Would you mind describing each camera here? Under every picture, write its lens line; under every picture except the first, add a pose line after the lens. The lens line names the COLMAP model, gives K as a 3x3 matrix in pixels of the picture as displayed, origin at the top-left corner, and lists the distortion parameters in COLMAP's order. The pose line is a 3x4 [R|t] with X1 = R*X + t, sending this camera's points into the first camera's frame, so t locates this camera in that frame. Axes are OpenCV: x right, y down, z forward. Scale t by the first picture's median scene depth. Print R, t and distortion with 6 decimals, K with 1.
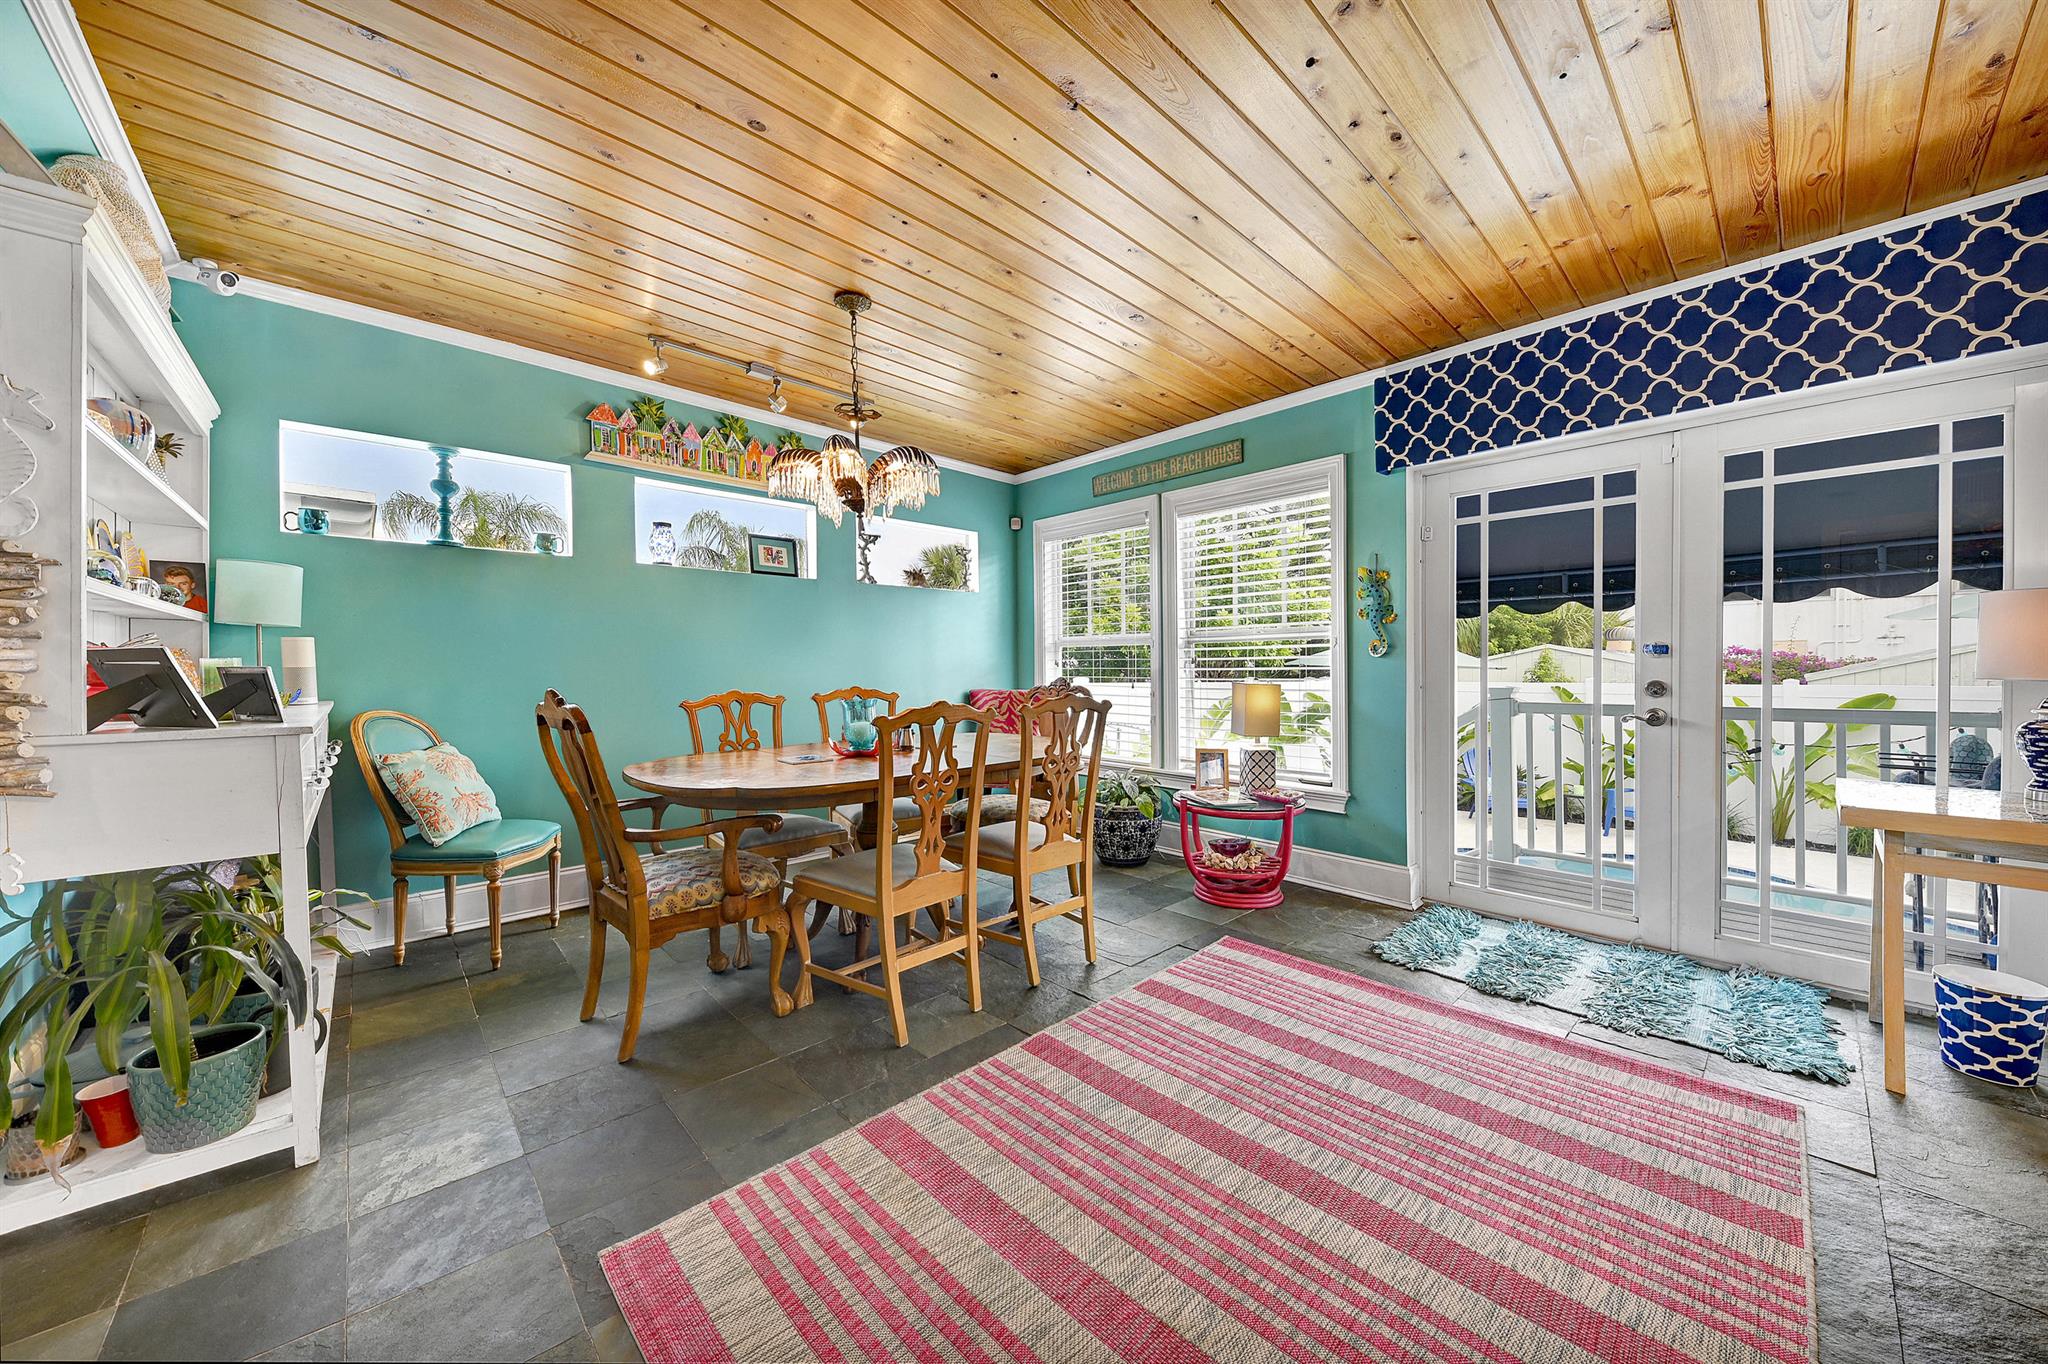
lens RADIAL K [[718.3, 0, 1027.5], [0, 718.3, 689.2], [0, 0, 1]] dist [-0.007285, 0.000017]
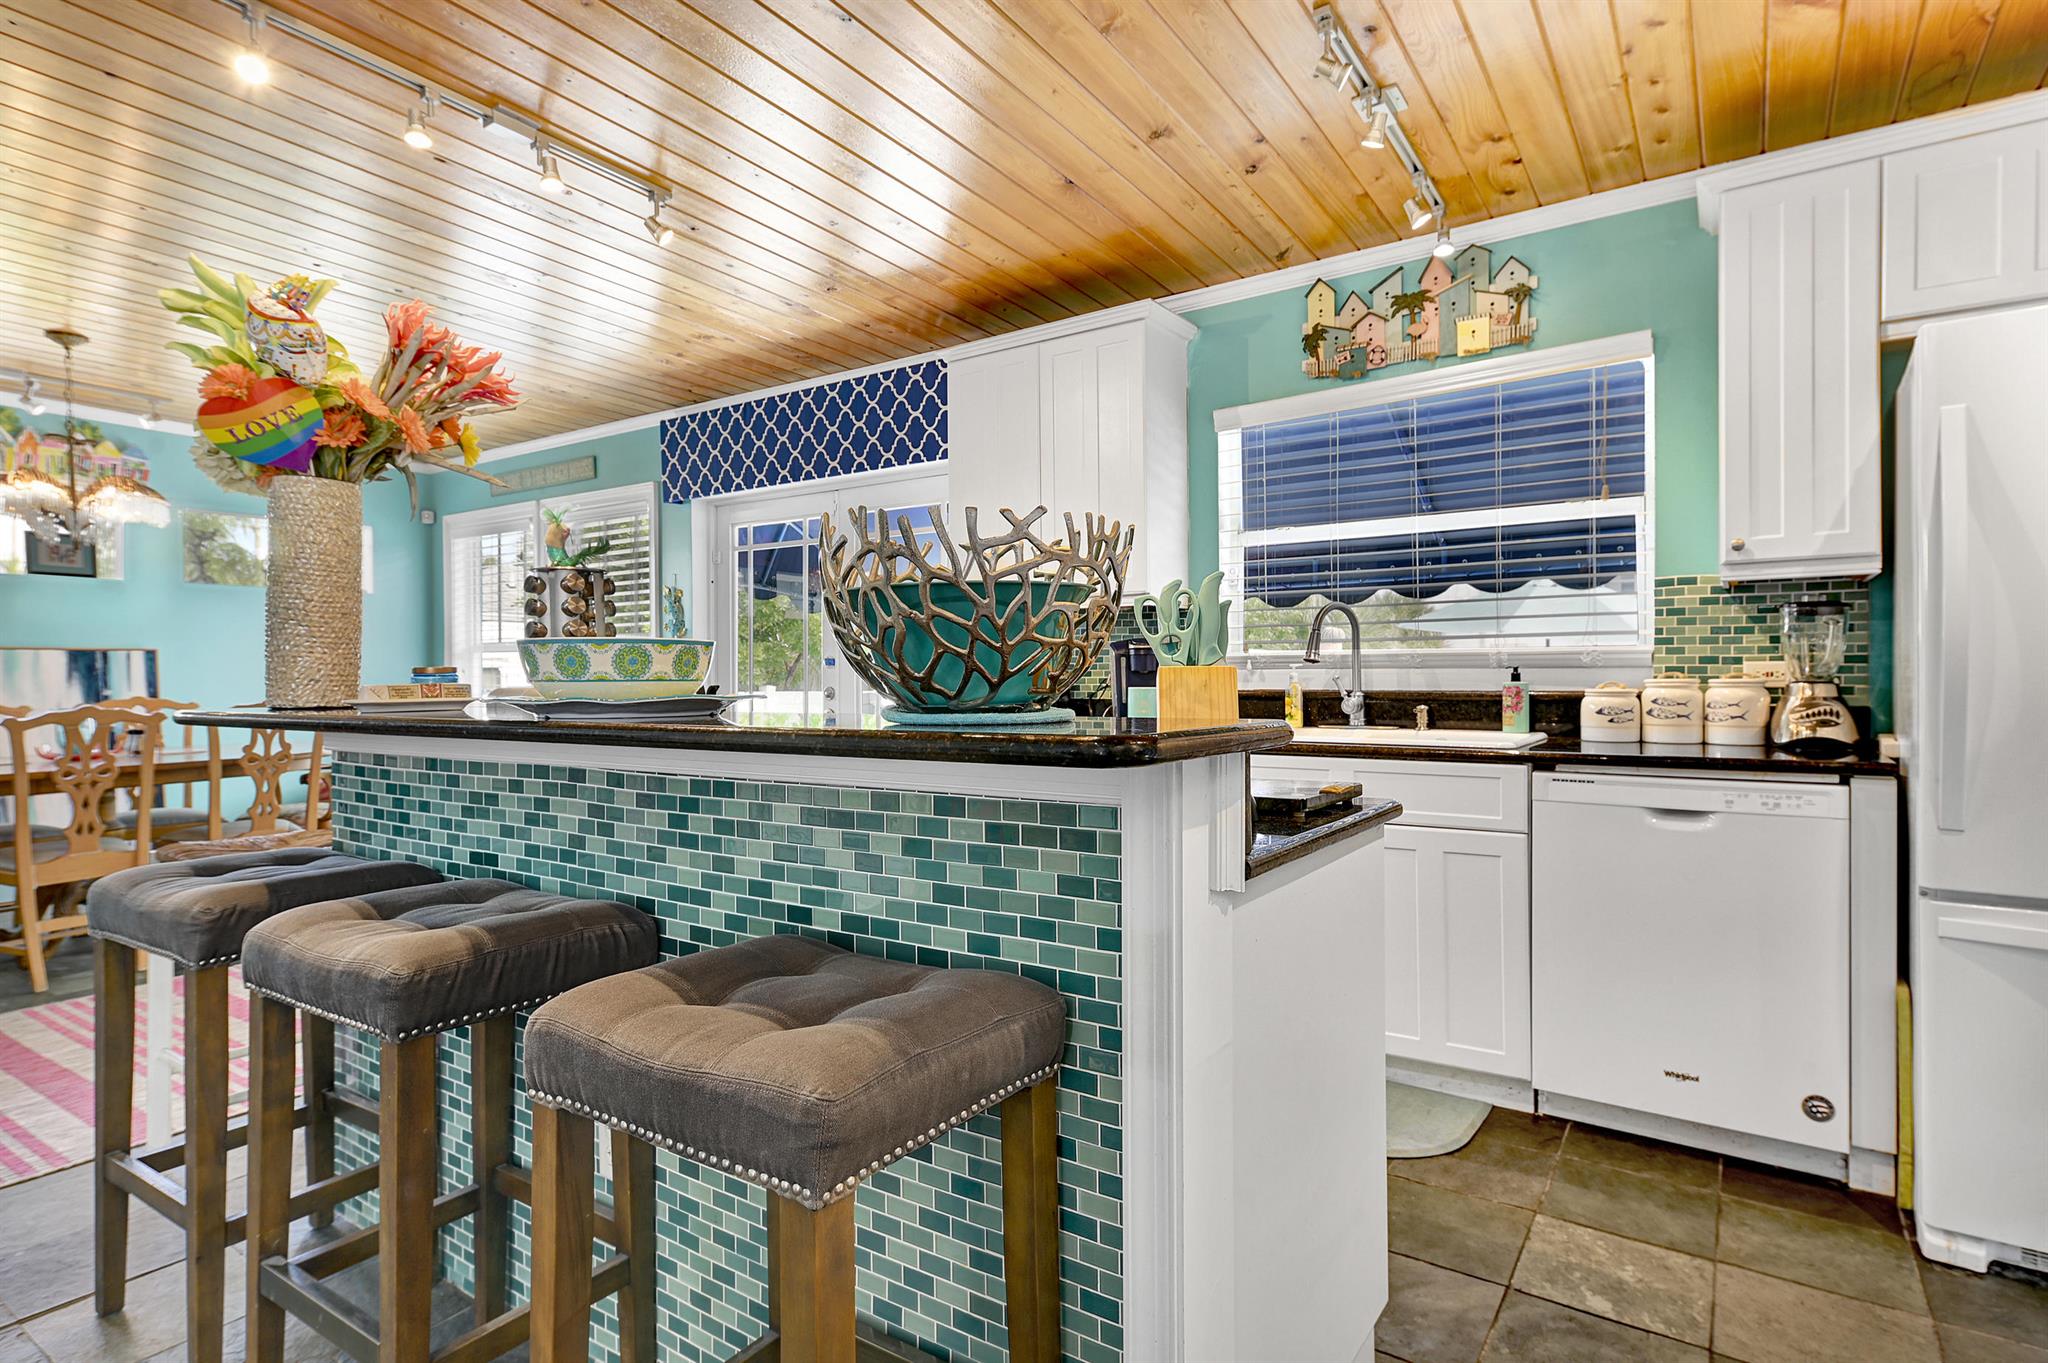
lens RADIAL K [[1043.0, 0, 1028.5], [0, 1043.0, 675.6], [0, 0, 1]] dist [0.007199, 0.000883]
pose [[0.974862, -0.002187, 0.222797, 0.701000], [0.007768, 0.999677, -0.024178, 0.012143], [-0.222672, 0.025301, 0.974565, -0.736829]]
